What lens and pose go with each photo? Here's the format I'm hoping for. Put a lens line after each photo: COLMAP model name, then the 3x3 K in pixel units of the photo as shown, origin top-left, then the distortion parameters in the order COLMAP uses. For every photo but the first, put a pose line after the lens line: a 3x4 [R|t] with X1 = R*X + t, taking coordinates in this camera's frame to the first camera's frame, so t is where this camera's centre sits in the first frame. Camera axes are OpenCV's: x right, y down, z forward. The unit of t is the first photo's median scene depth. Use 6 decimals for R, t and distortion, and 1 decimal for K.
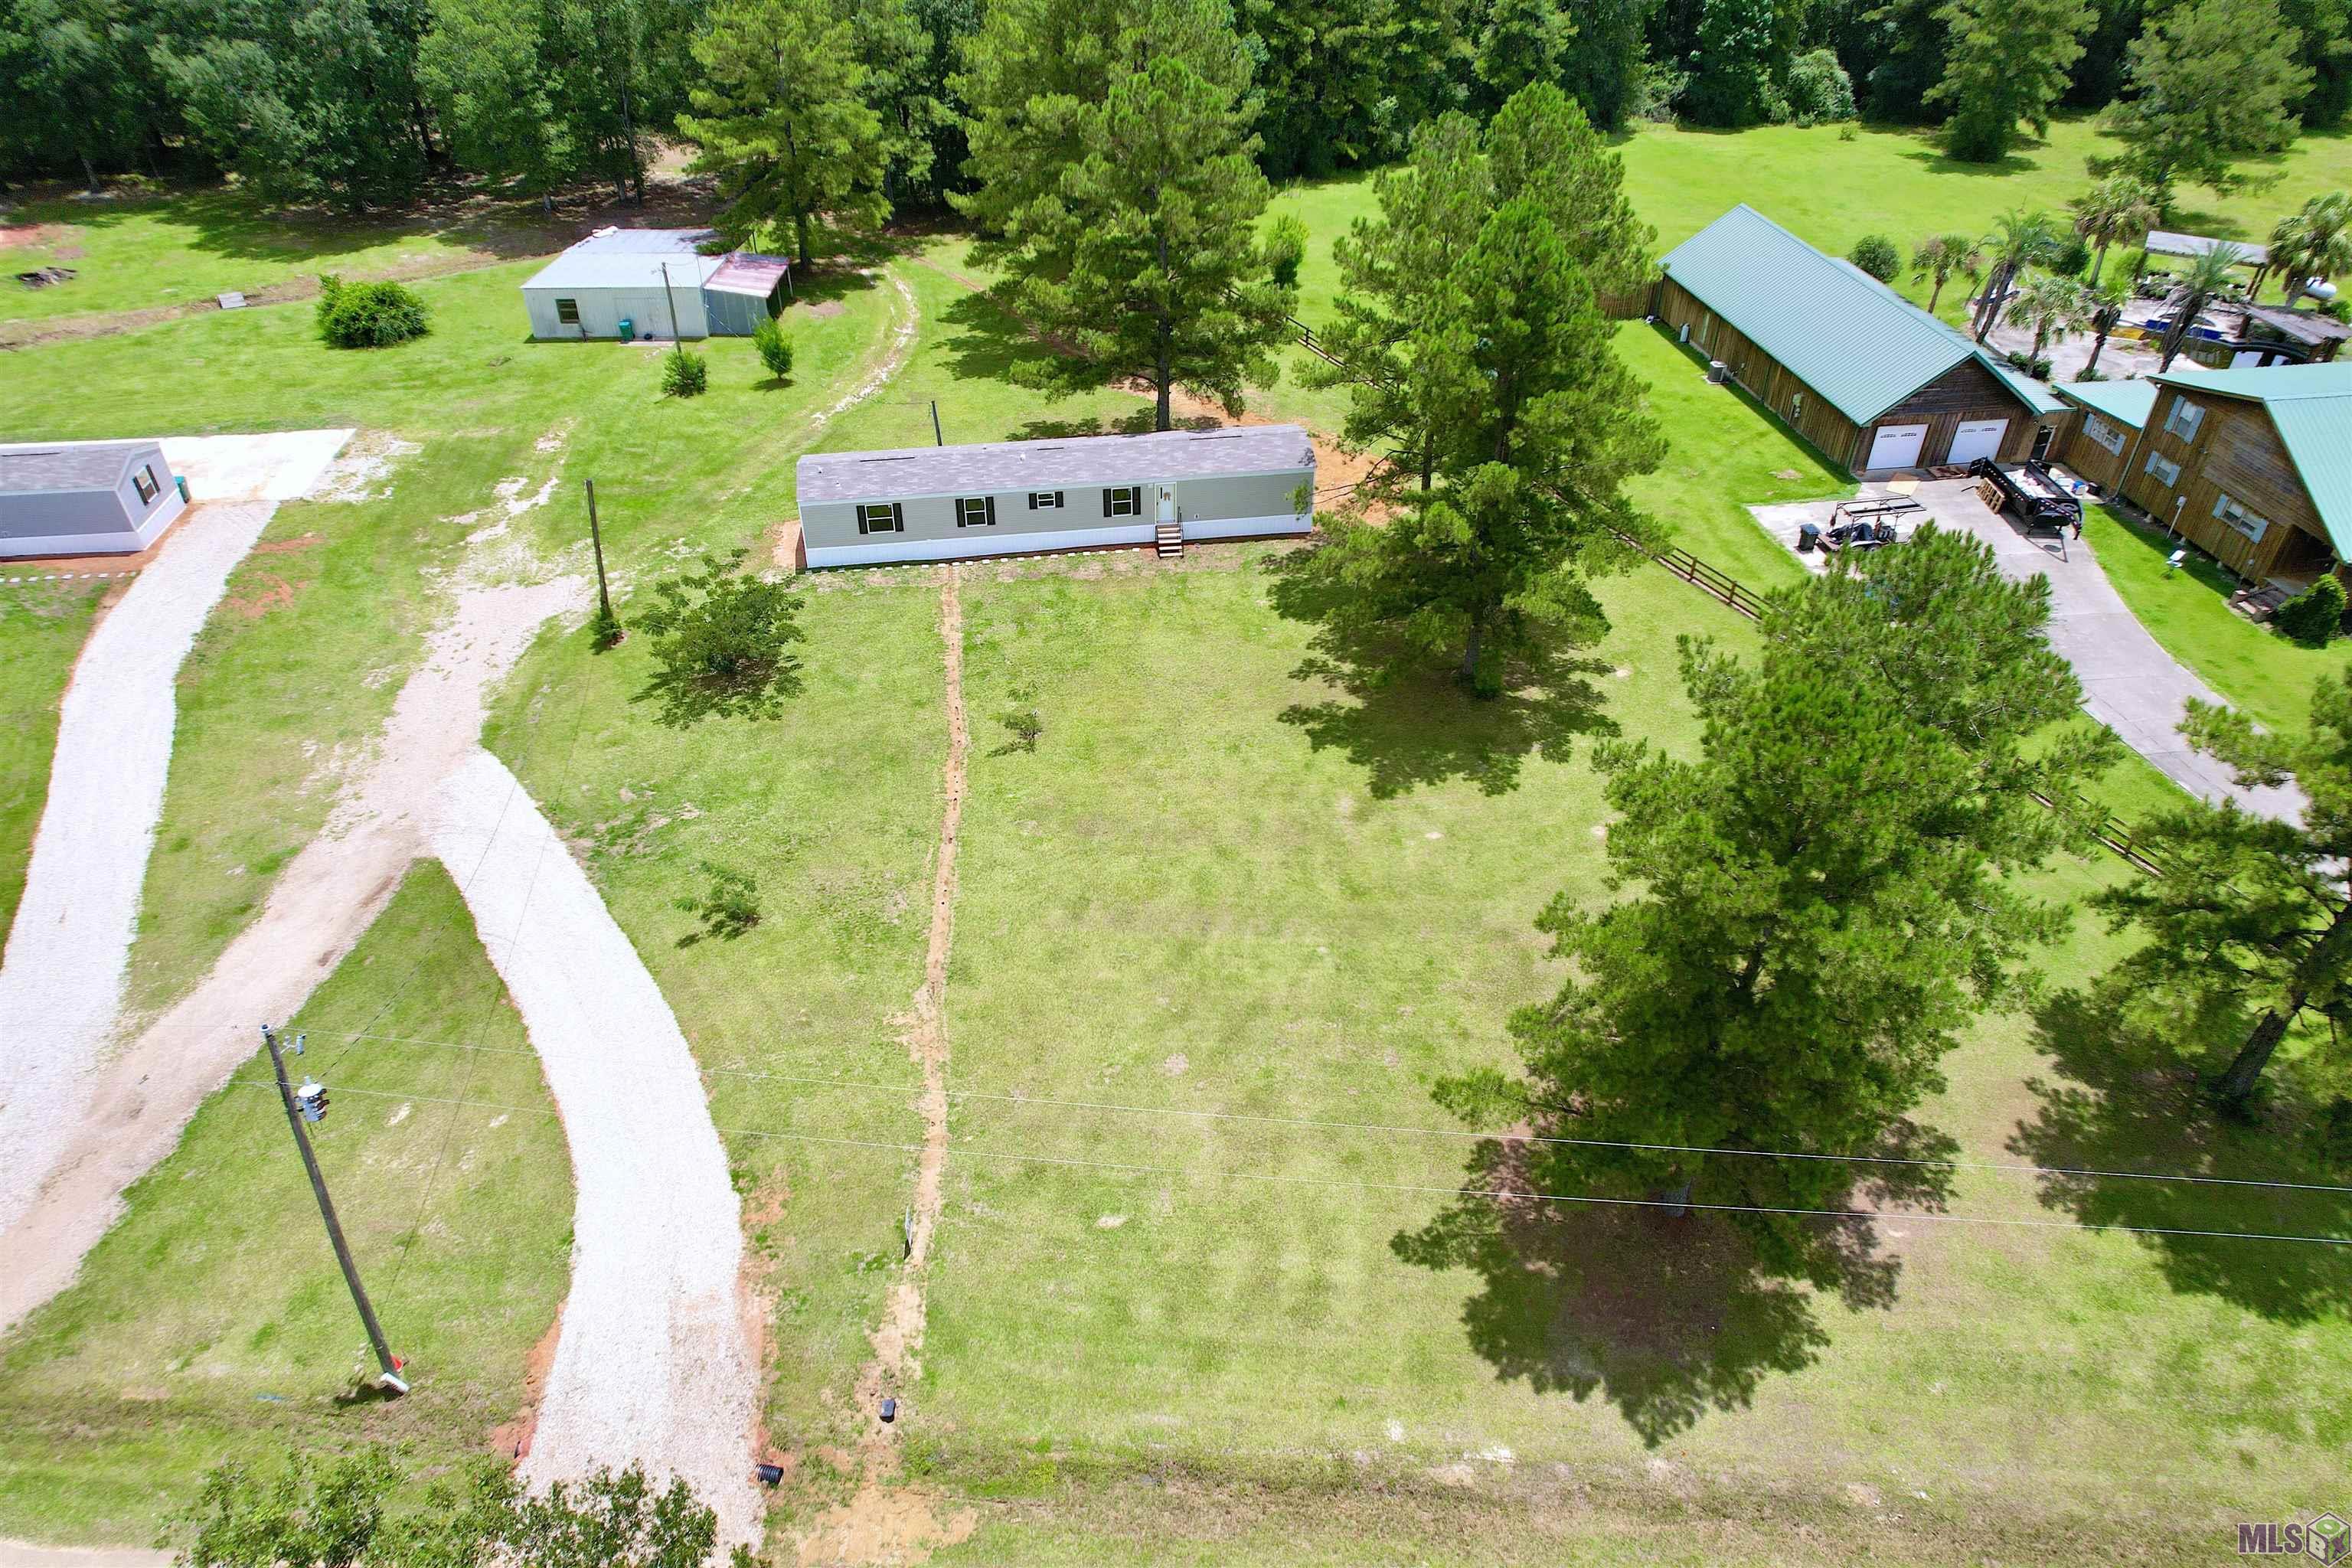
lens RADIAL K [[1506.1, 0, 1197.7], [0, 1506.1, 777.0], [0, 0, 1]] dist [-0.047760, 0.022195]
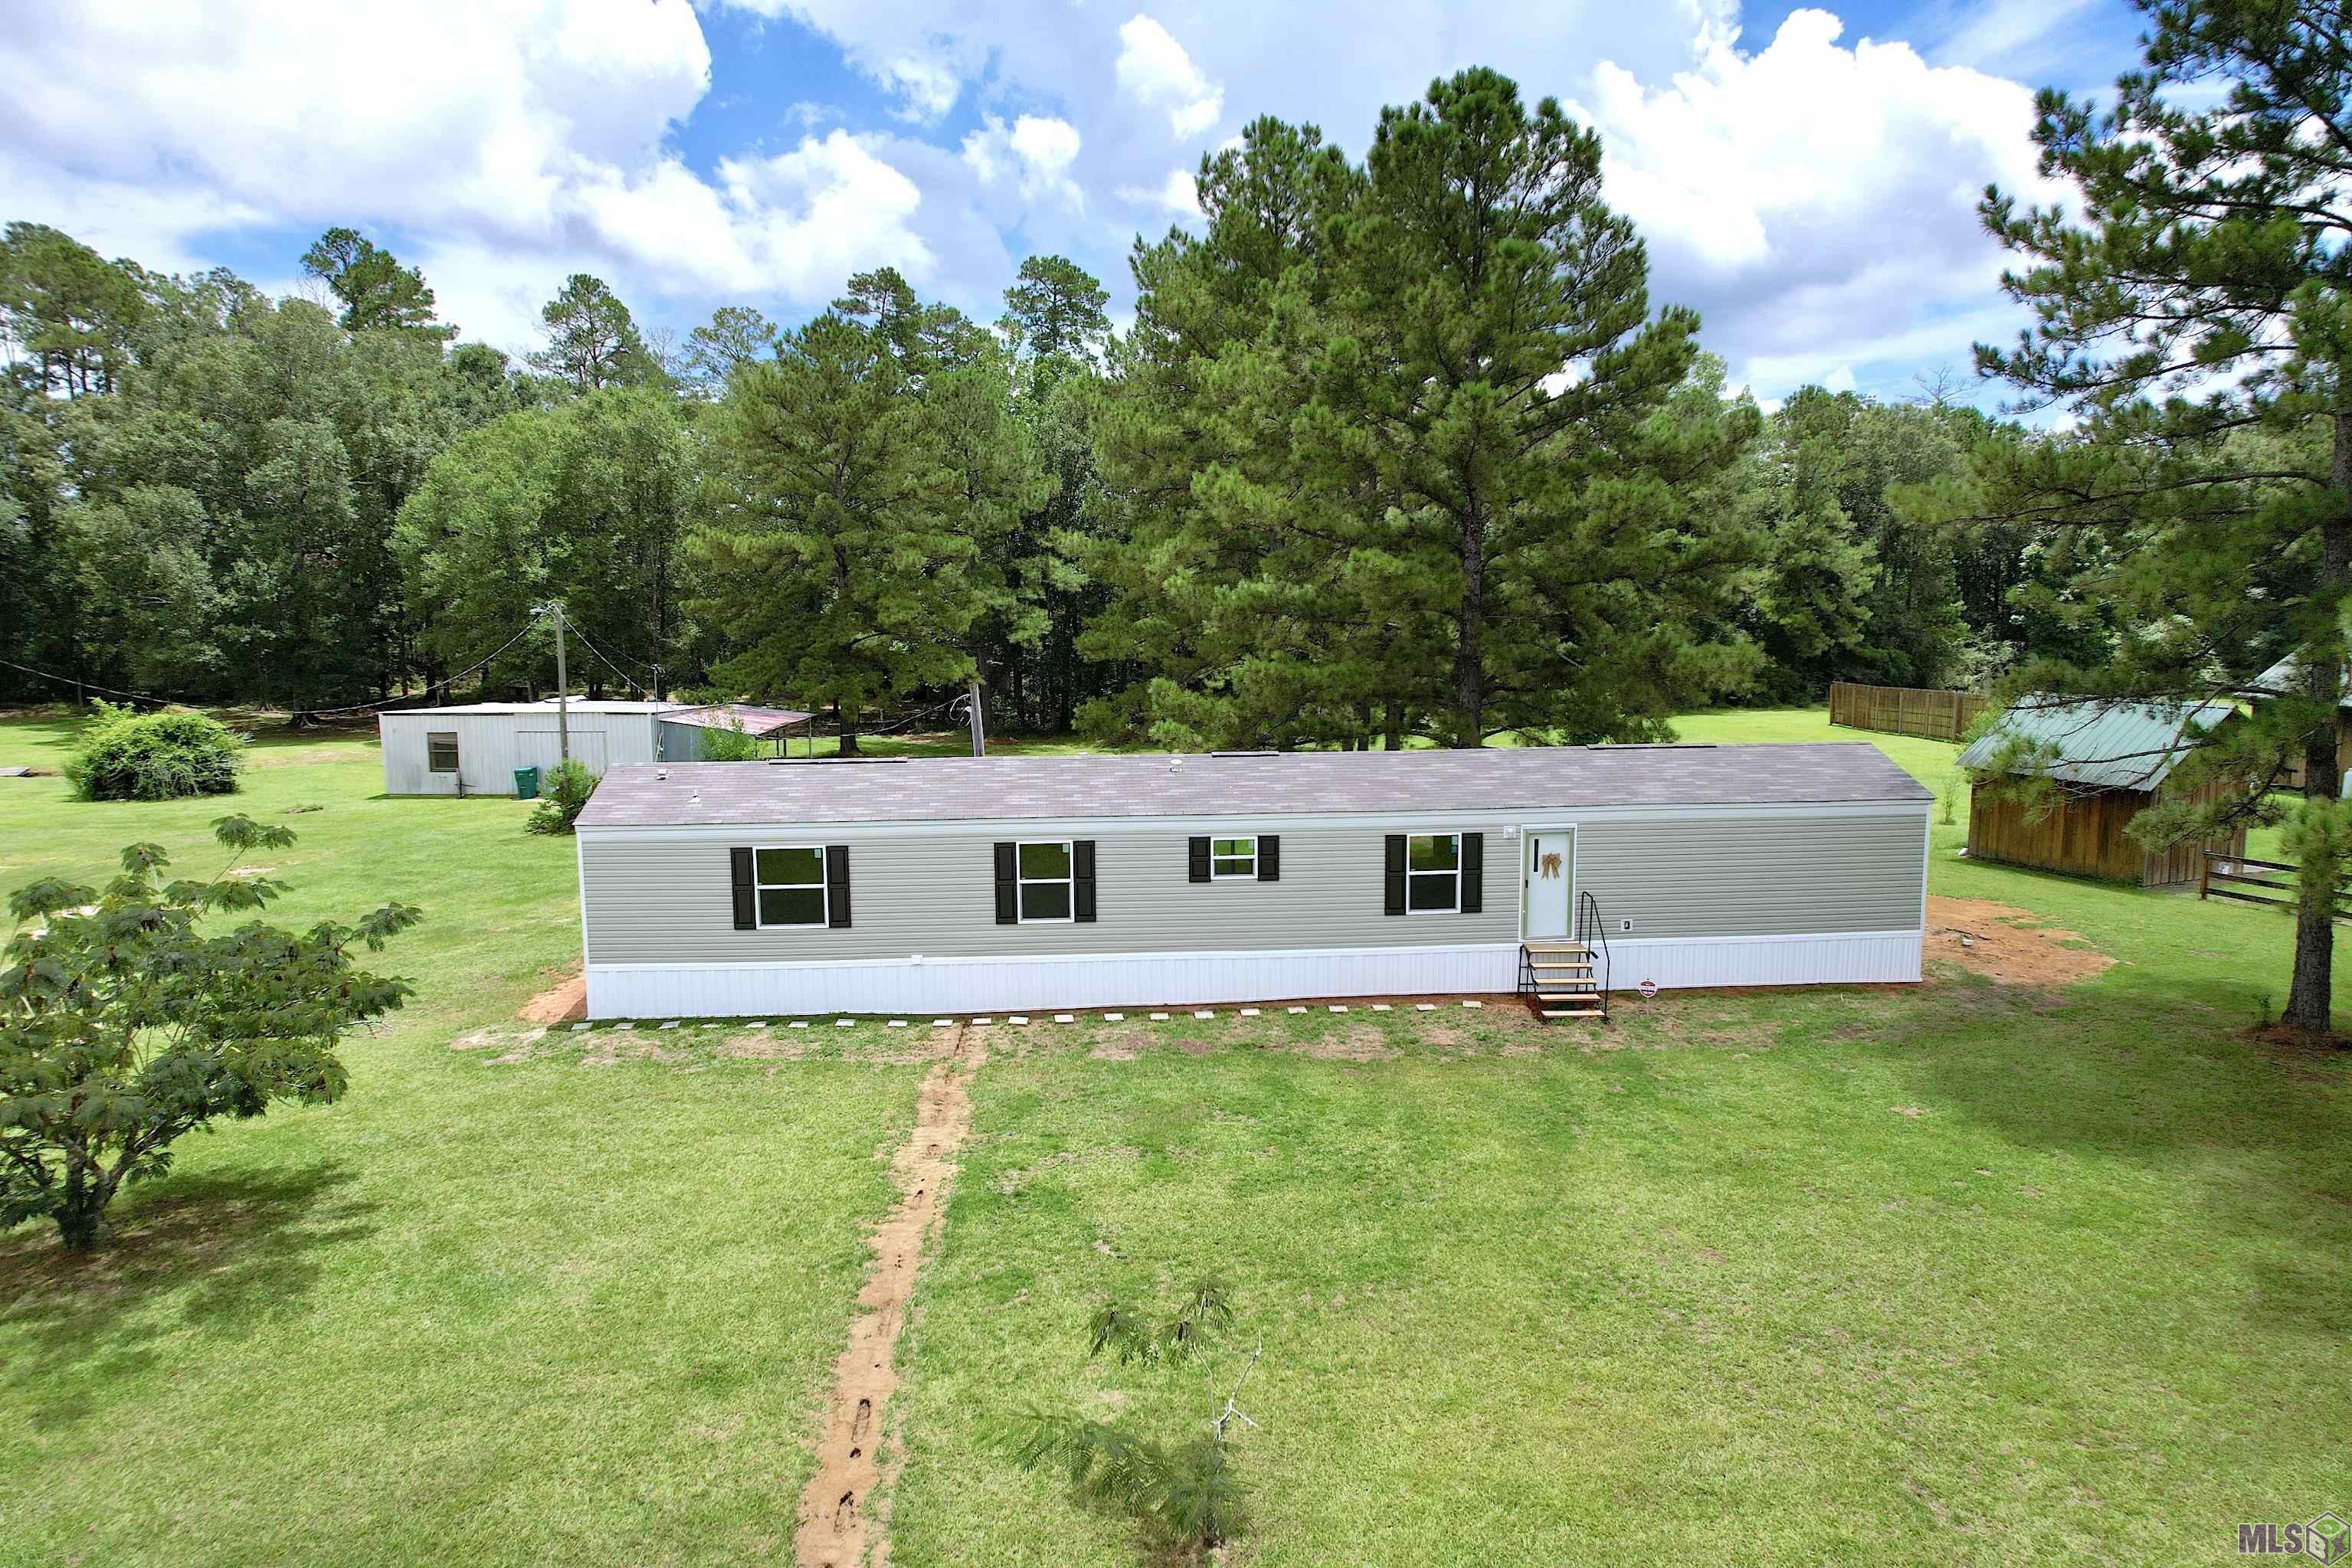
lens RADIAL K [[1505.9, 0, 1173.2], [0, 1505.9, 776.0], [0, 0, 1]] dist [-0.047760, 0.022195]
pose [[0.995217, -0.007112, -0.097430, -0.079292], [-0.041329, 0.873044, -0.485888, -0.018691], [0.088516, 0.487590, 0.868574, 0.662210]]
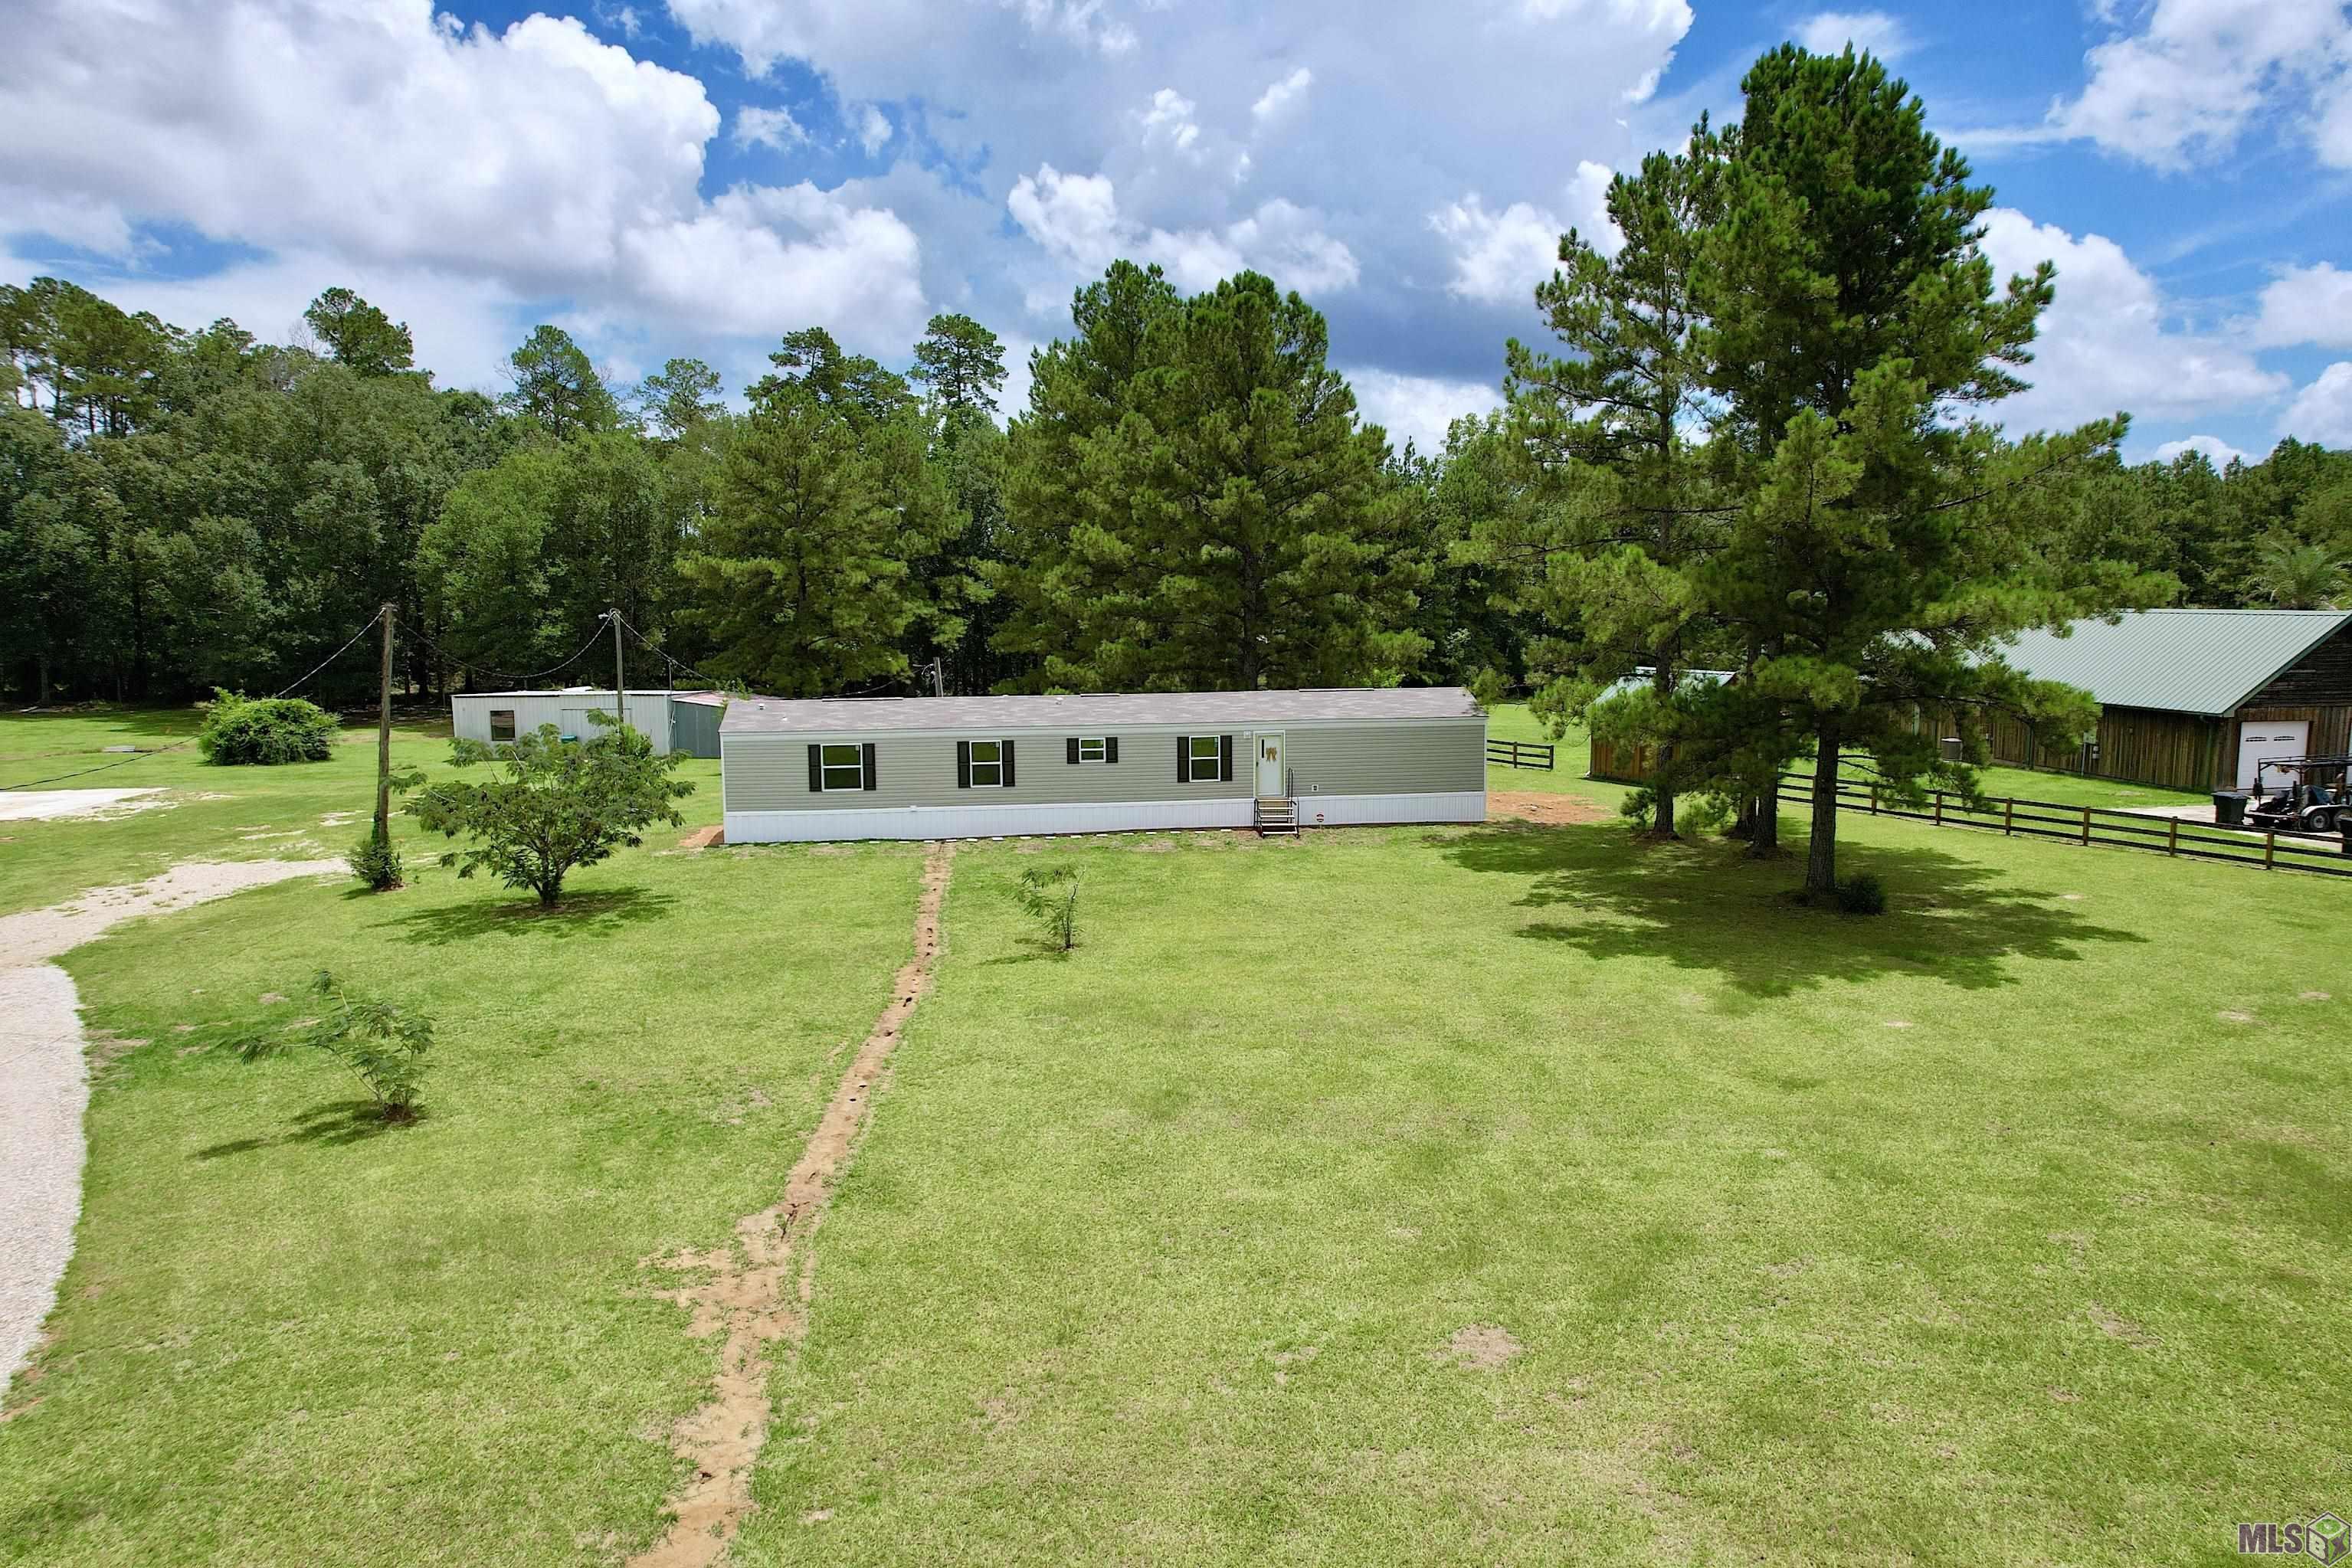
lens RADIAL K [[1505.9, 0, 1178.1], [0, 1505.9, 786.1], [0, 0, 1]] dist [-0.047760, 0.022195]
pose [[0.999561, -0.016252, -0.024783, -0.046255], [0.002037, 0.871934, -0.489619, 0.158826], [0.029567, 0.489354, 0.871584, 0.423746]]
